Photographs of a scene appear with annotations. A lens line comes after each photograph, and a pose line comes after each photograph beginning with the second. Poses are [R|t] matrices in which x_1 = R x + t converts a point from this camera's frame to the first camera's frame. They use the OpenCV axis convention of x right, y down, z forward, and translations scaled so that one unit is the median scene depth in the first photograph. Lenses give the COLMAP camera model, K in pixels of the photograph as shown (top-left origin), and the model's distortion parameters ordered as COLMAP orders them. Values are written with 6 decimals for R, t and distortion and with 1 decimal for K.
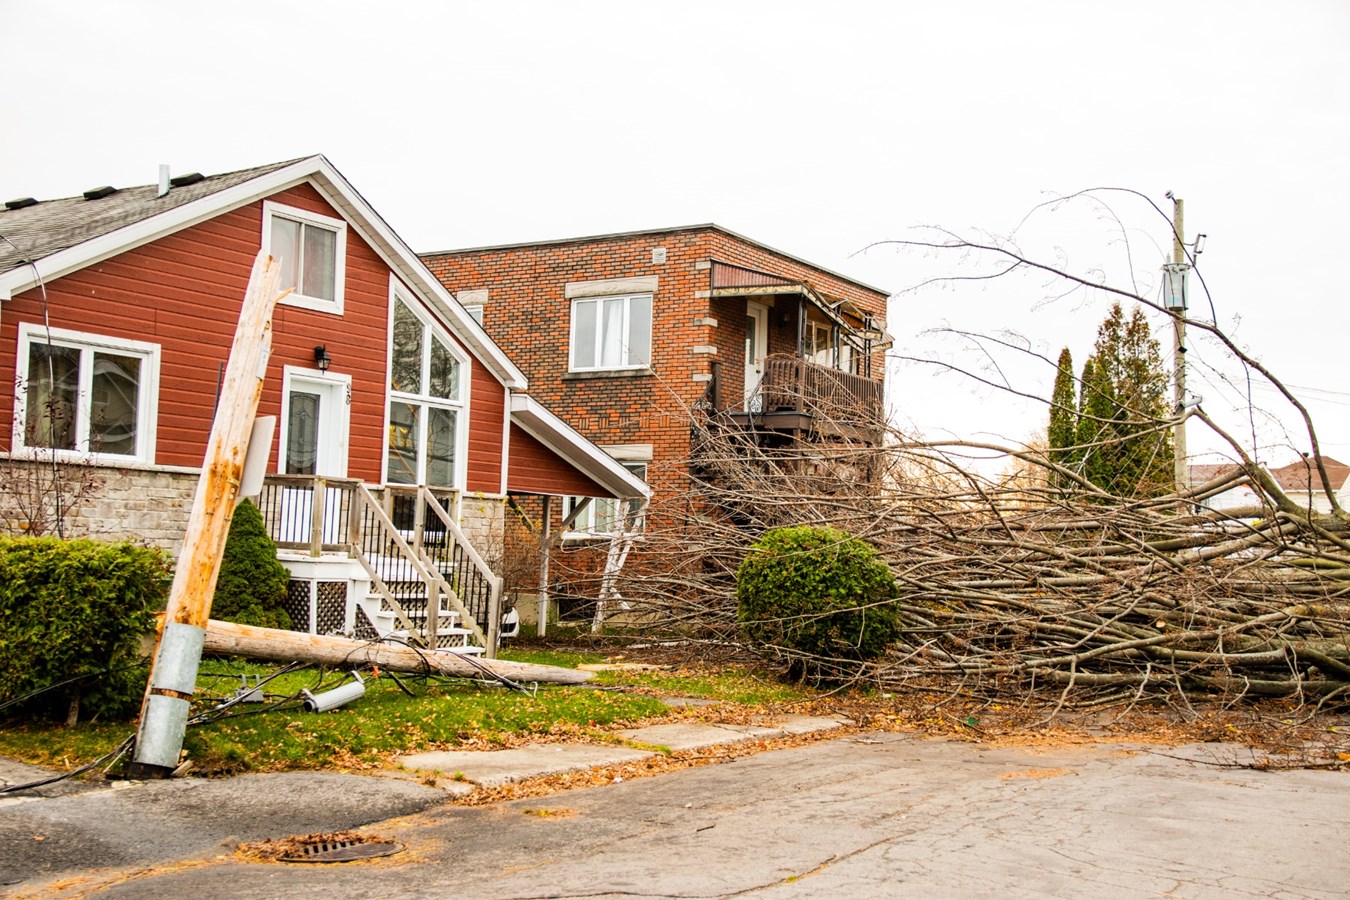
lens RADIAL K [[1546.5, 0, 646.8], [0, 1546.5, 473.4], [0, 0, 1]] dist [-0.077077, 0.469447]
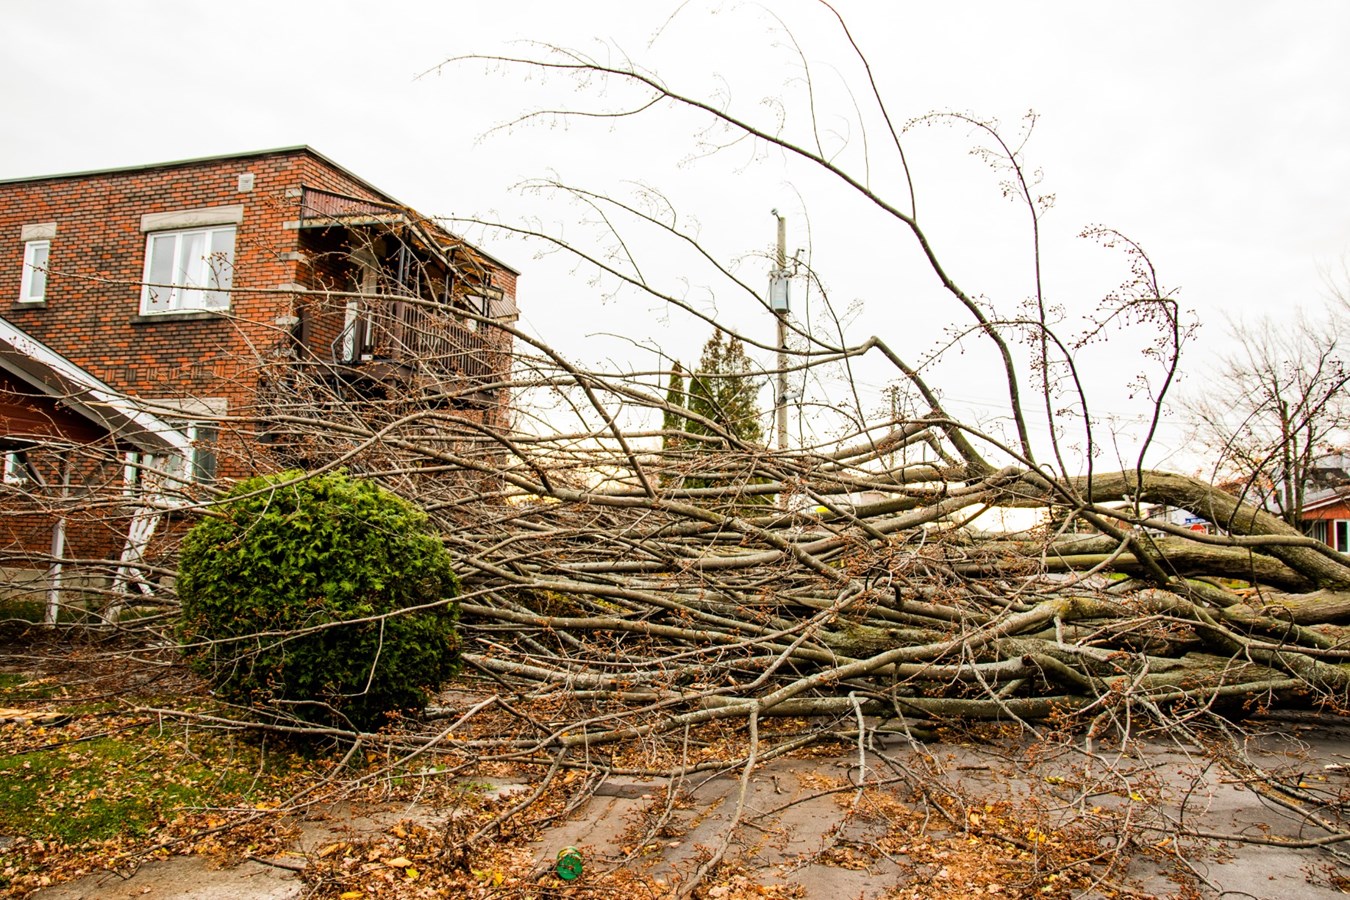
lens RADIAL K [[1282.0, 0, 675.0], [0, 1282.0, 450.0], [0, 0, 1]] dist [-0.086147, 0.184055]
pose [[0.964308, 0.023187, 0.263765, 0.057396], [-0.019961, 0.999690, -0.014904, 0.015586], [-0.264028, 0.009108, 0.964472, 0.256832]]
